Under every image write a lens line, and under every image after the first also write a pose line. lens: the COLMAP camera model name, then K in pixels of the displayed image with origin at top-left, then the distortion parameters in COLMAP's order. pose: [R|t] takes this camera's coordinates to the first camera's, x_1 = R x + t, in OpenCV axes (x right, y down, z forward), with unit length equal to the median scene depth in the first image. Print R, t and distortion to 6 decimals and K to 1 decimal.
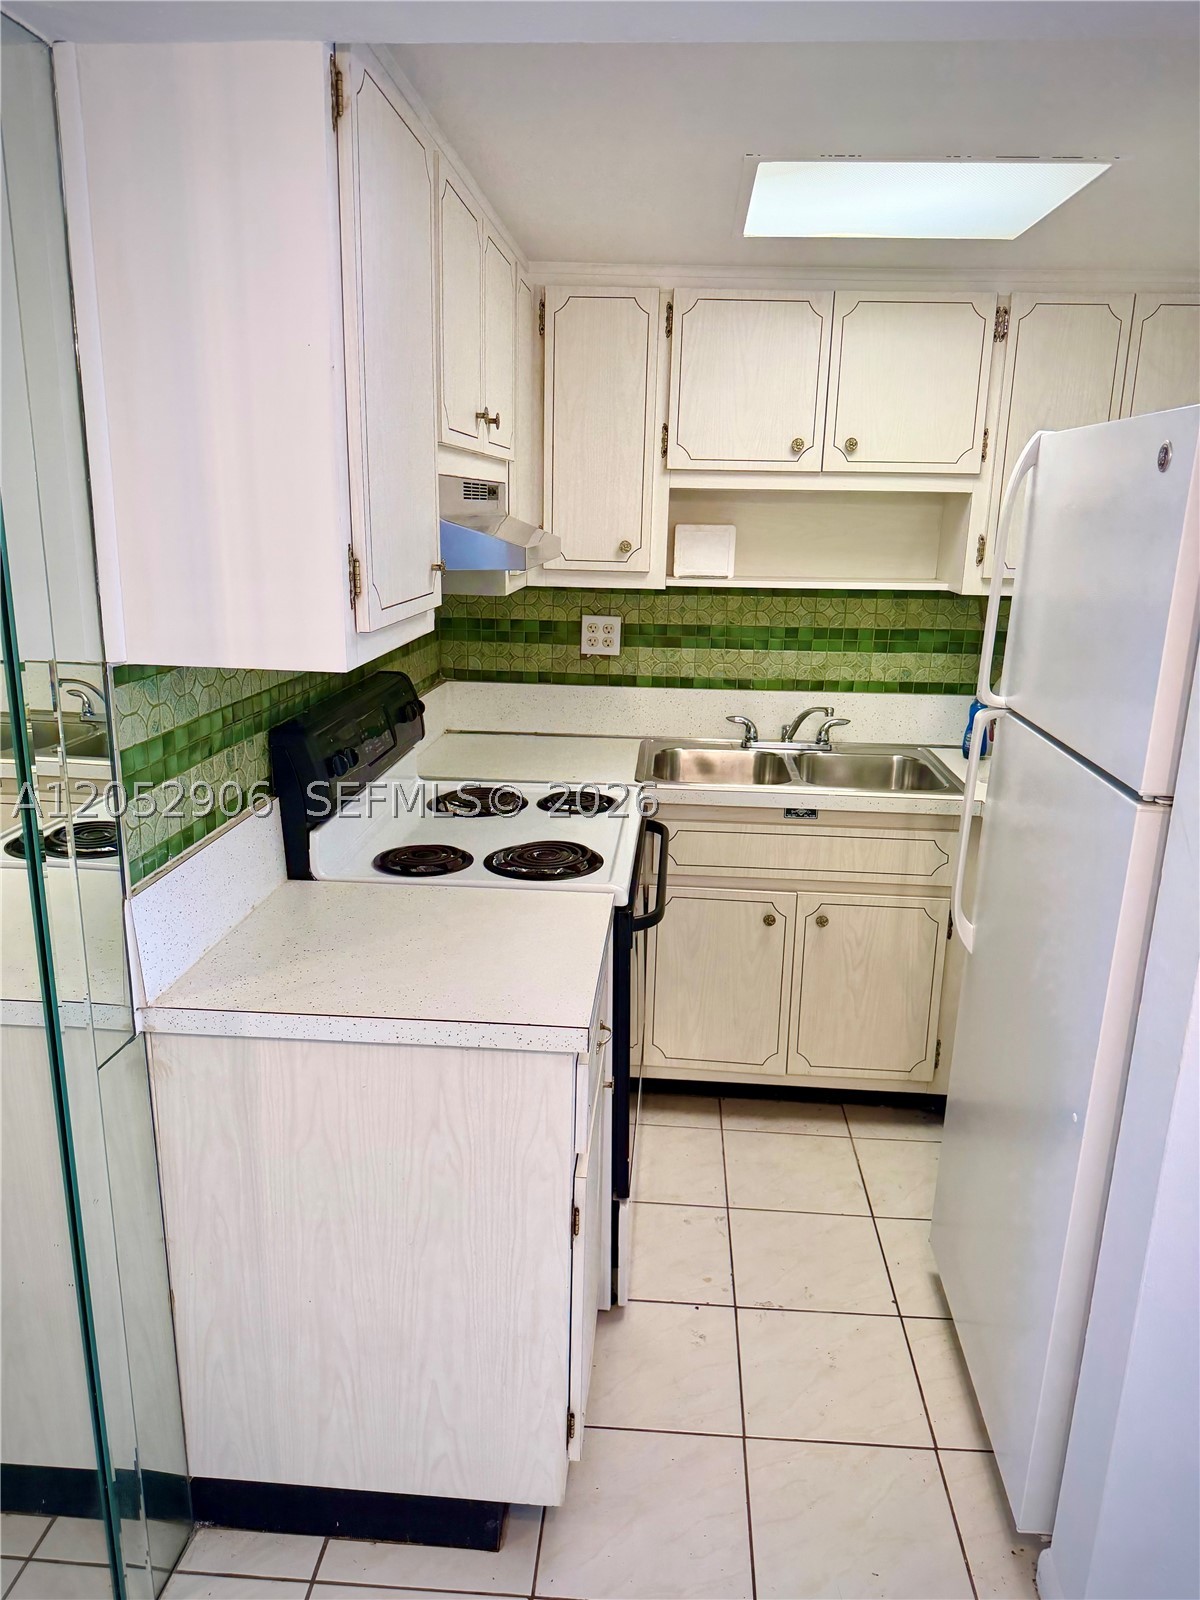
lens RADIAL K [[1109.3, 0, 600.0], [0, 1109.3, 800.0], [0, 0, 1]] dist [0.025790, 0.004667]
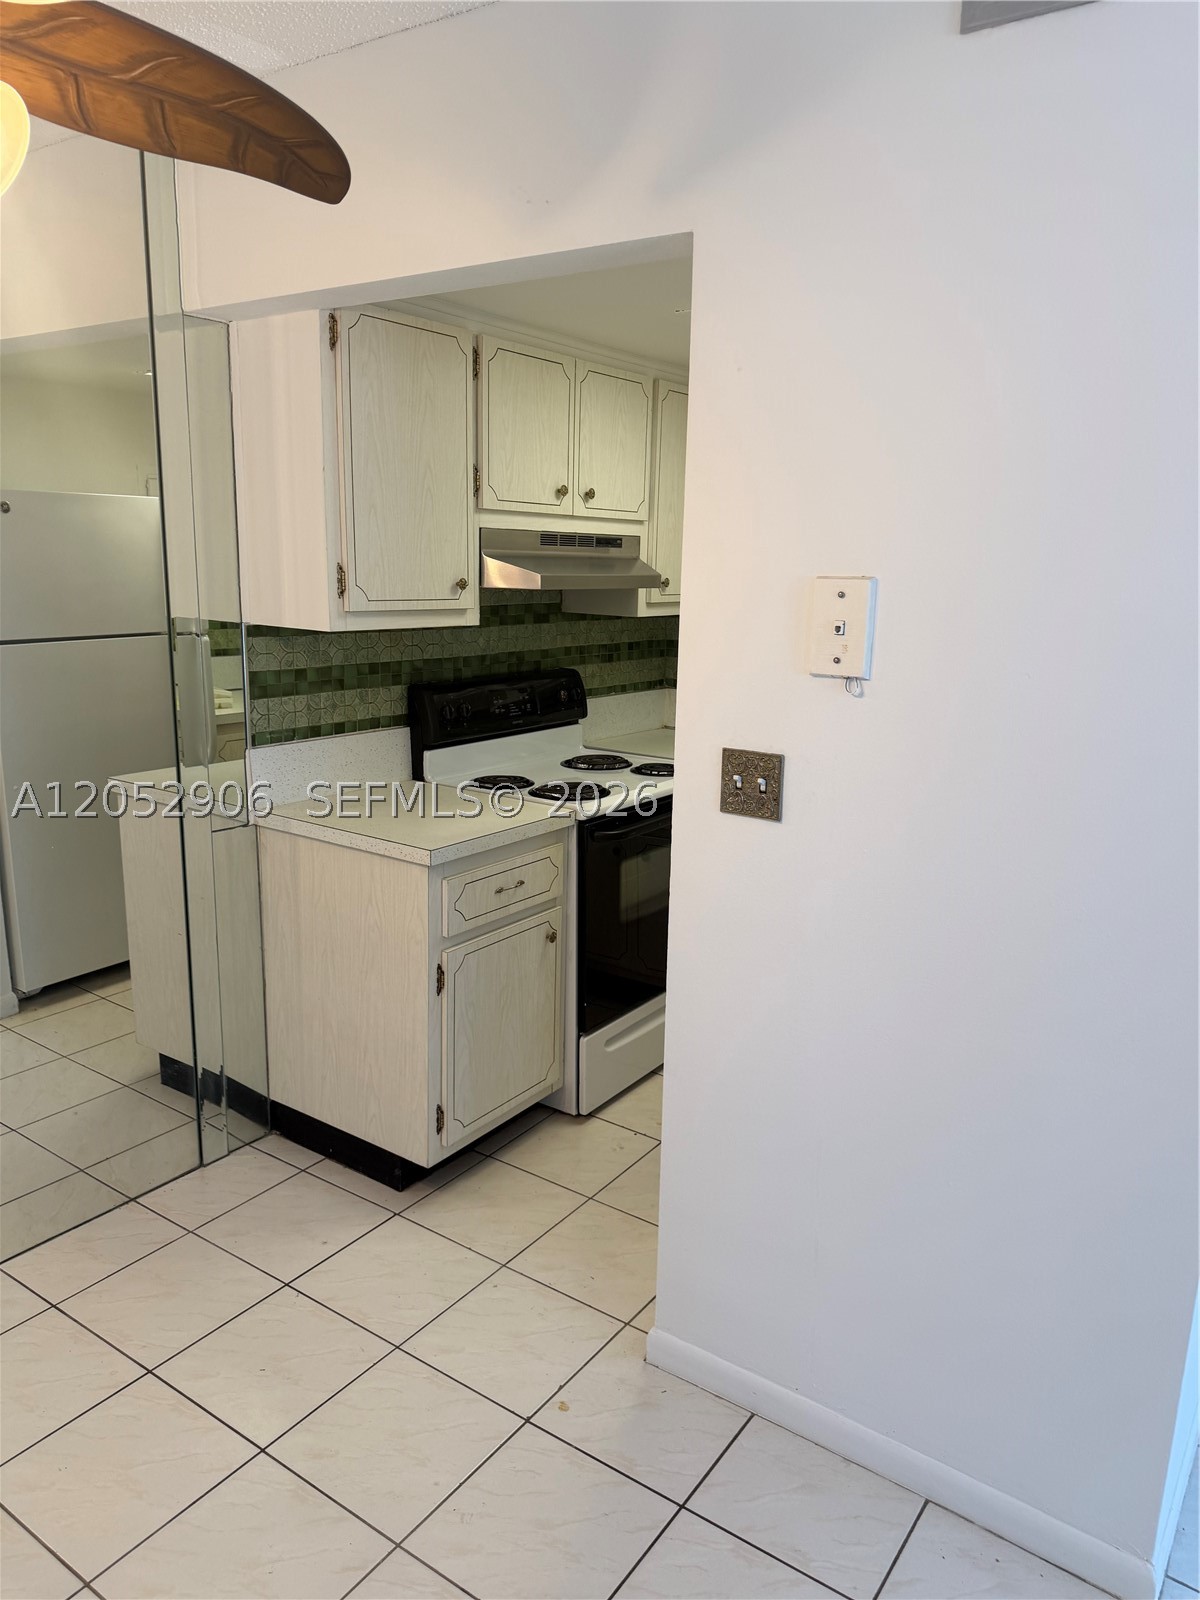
lens RADIAL K [[1137.3, 0, 600.0], [0, 1137.3, 800.0], [0, 0, 1]] dist [0.129660, 0.000260]
pose [[0.856965, 0.110405, -0.503410, 0.984465], [-0.139933, 0.989936, -0.021103, 0.120978], [0.496013, 0.088528, 0.863790, -0.353122]]
